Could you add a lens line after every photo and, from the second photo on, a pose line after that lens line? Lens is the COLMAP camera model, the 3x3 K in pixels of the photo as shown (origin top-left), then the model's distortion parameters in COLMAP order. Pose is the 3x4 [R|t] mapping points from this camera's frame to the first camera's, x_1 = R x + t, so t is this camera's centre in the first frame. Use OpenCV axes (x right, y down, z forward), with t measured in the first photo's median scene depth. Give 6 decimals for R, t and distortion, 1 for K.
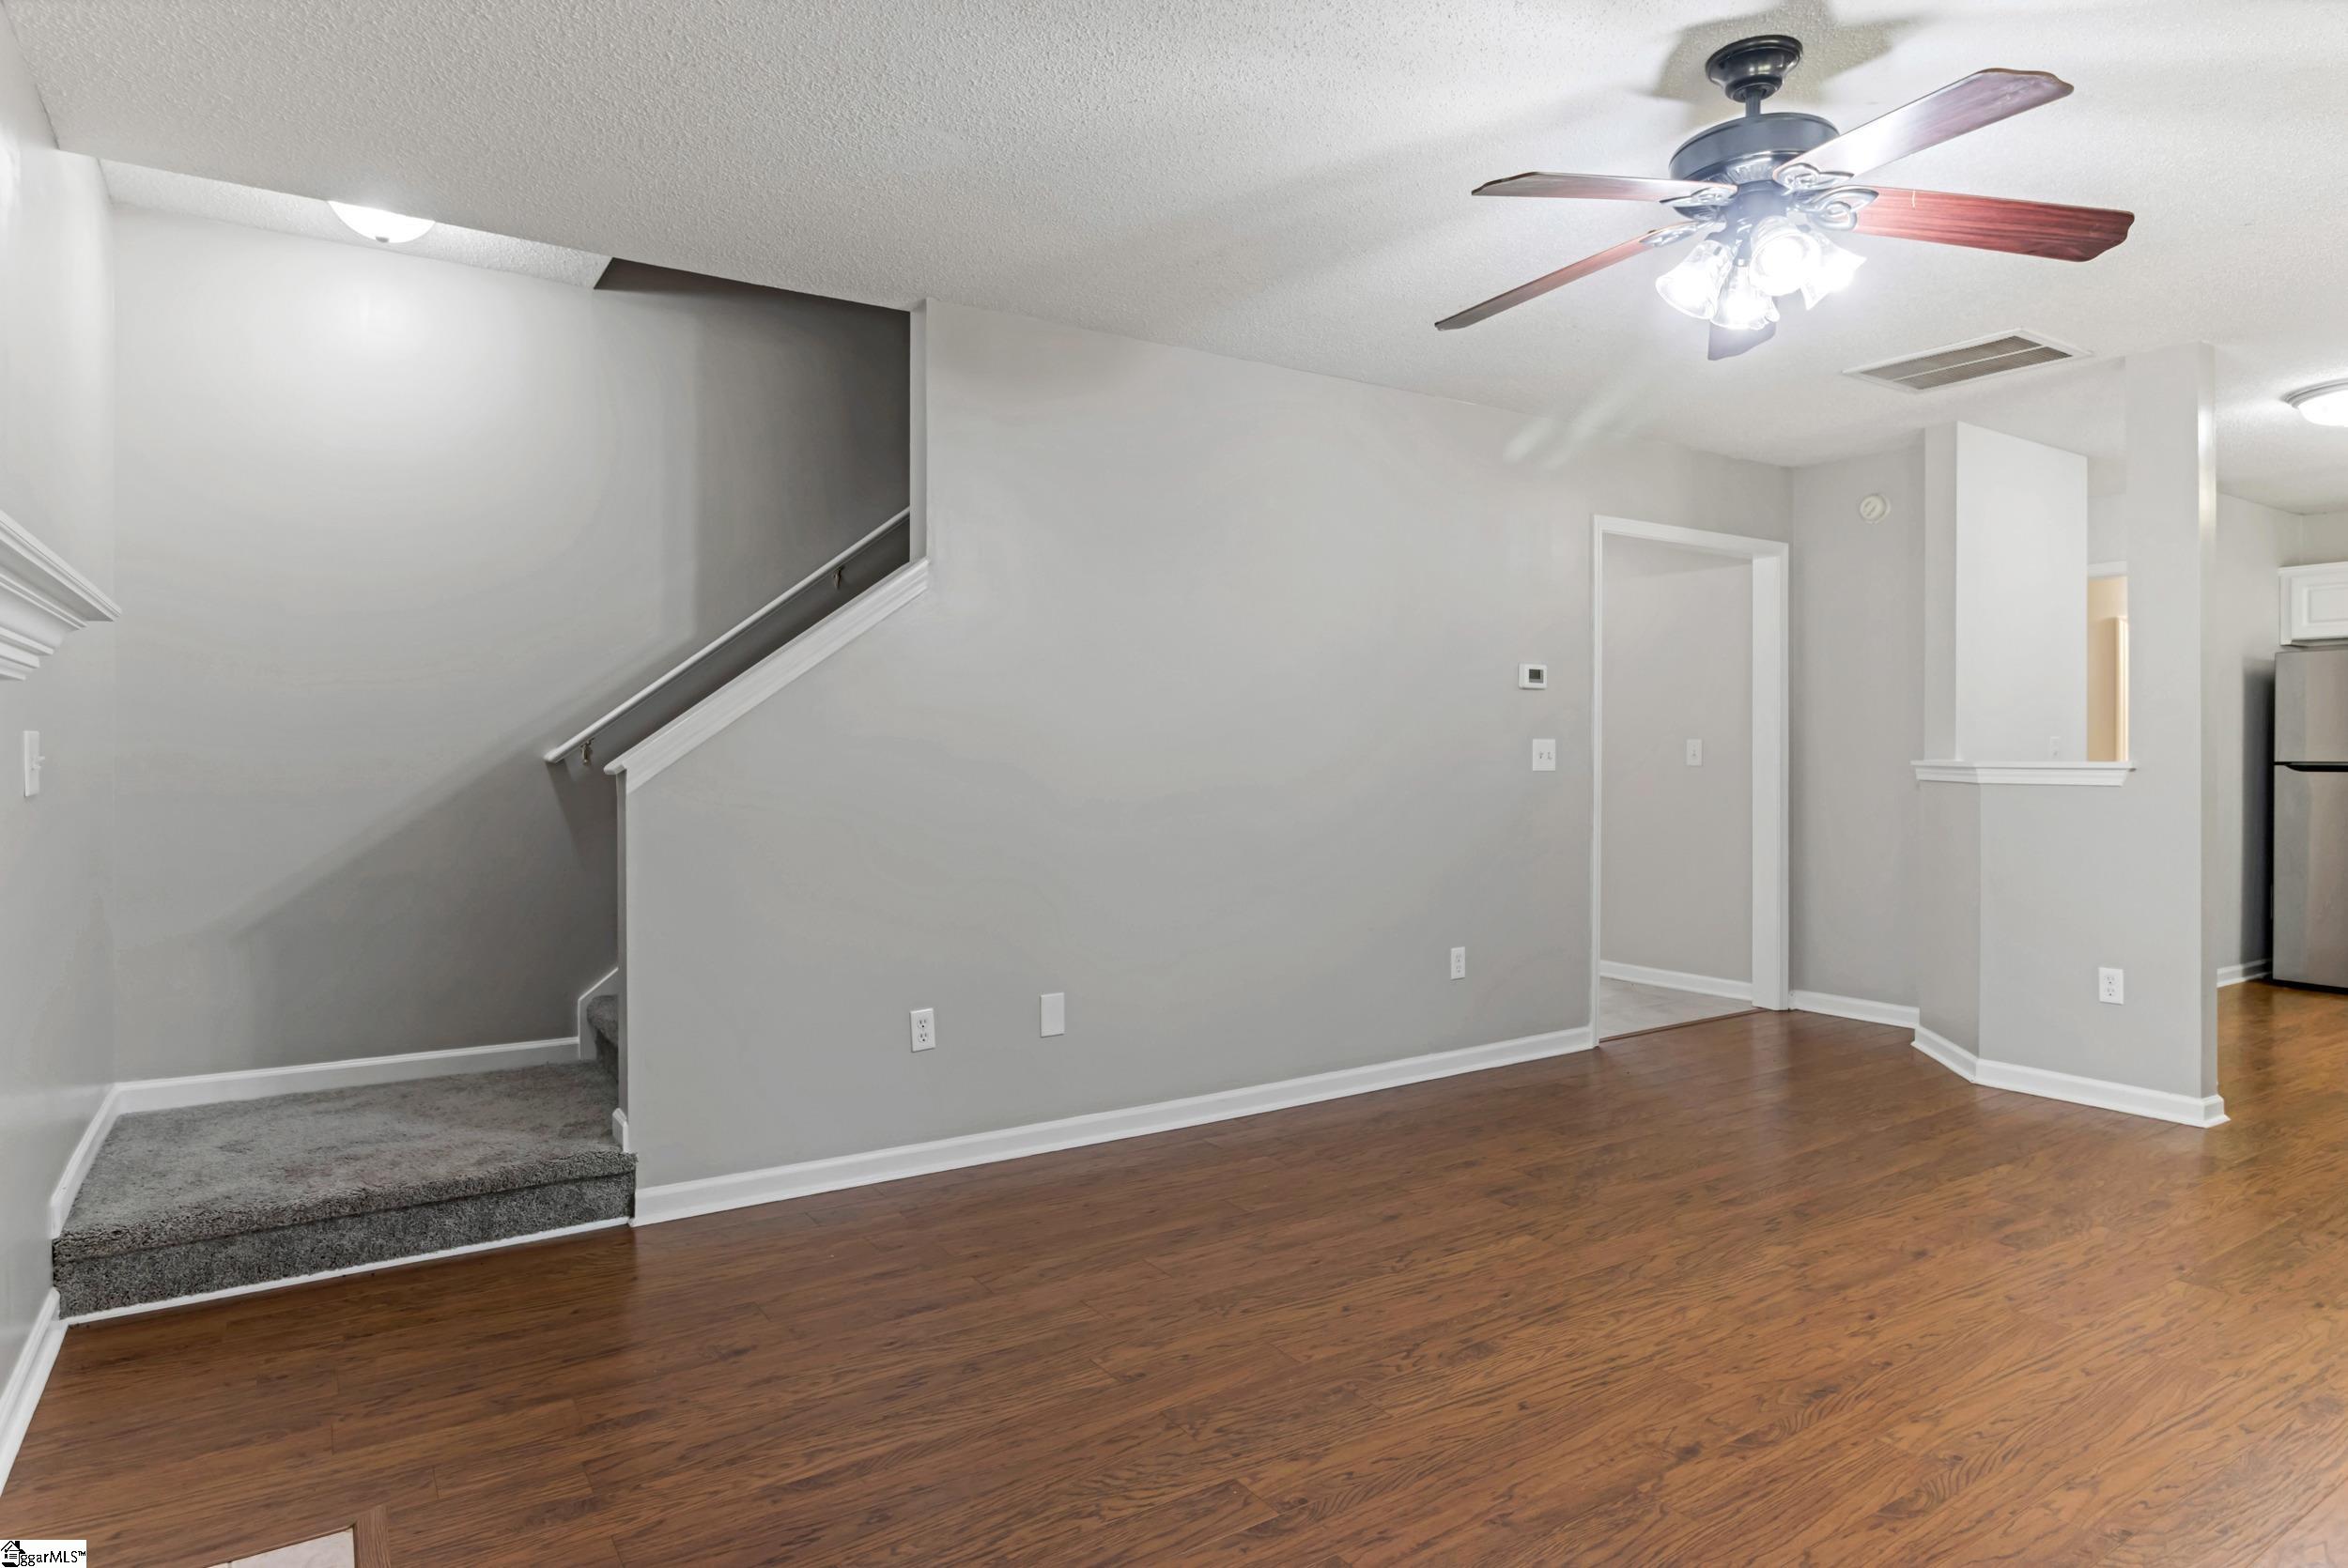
lens RADIAL K [[1312.2, 0, 1166.4], [0, 1312.2, 757.1], [0, 0, 1]] dist [0.000148, 0.000143]
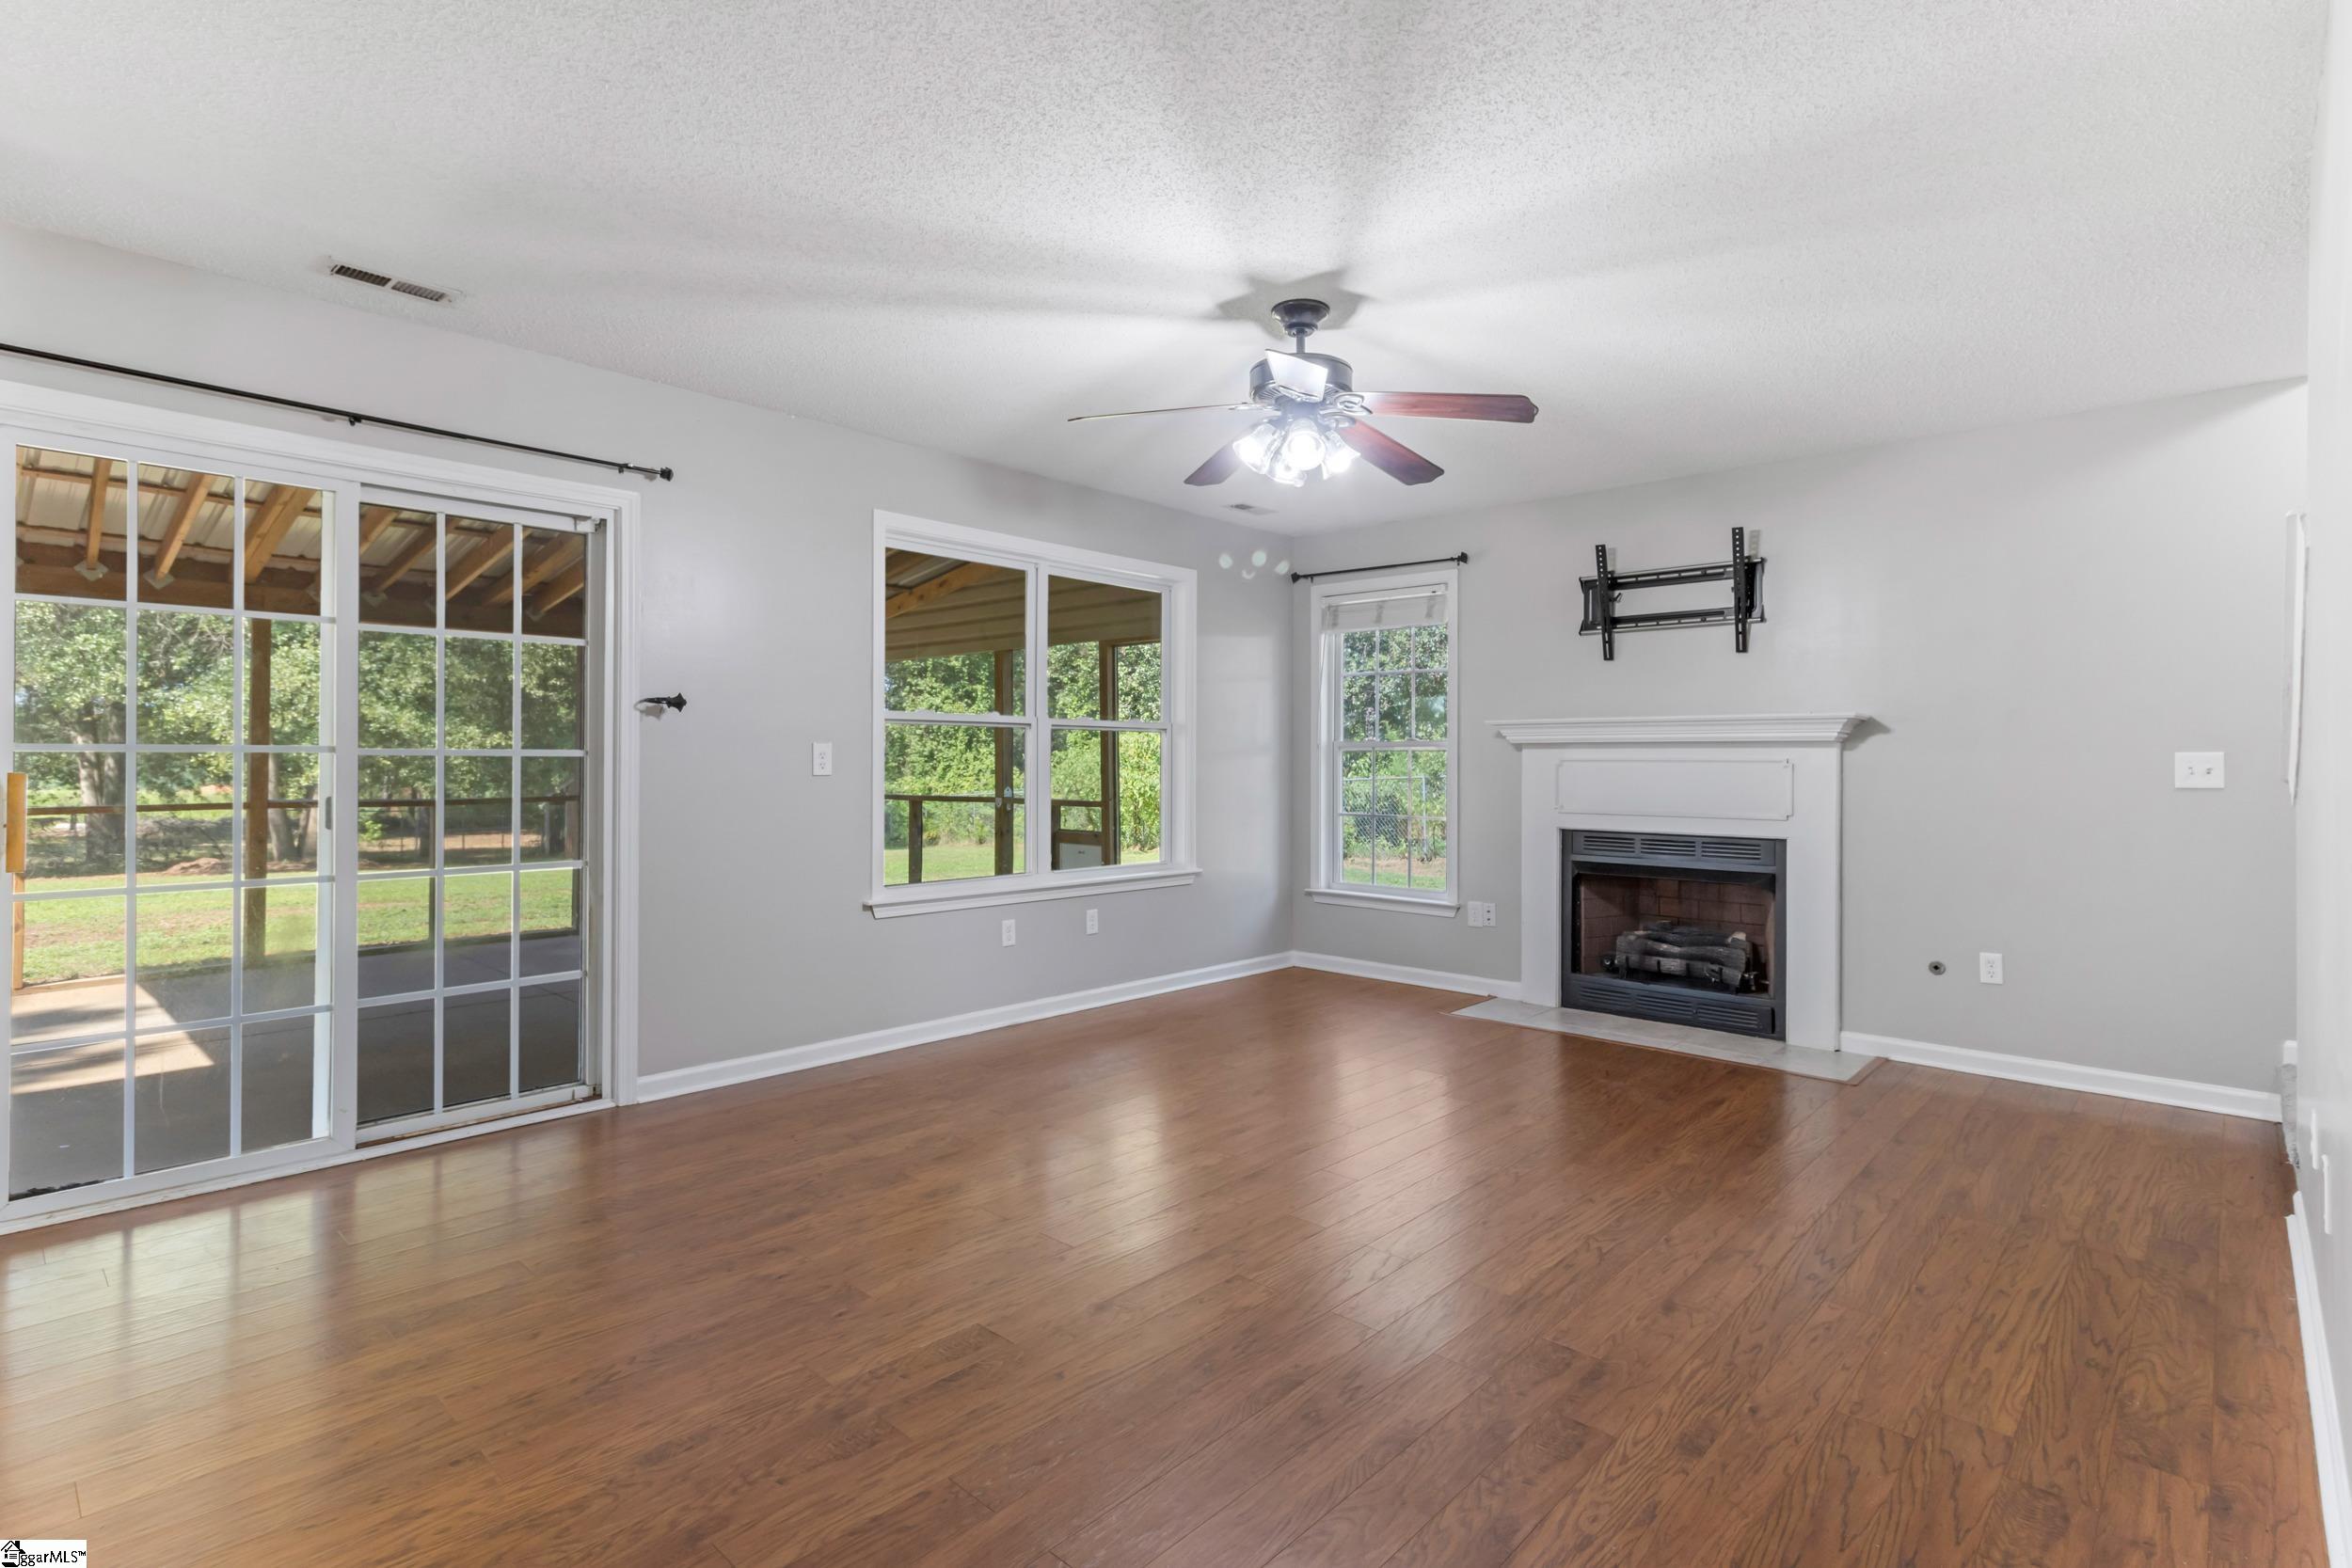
lens RADIAL K [[1126.5, 0, 1168.8], [0, 1126.5, 735.8], [0, 0, 1]] dist [0.000626, -0.000059]
pose [[-0.970304, -0.011816, -0.241600, 0.675567], [-0.006523, 0.999721, -0.022696, -0.000485], [0.241800, -0.020446, -0.970111, 1.659236]]
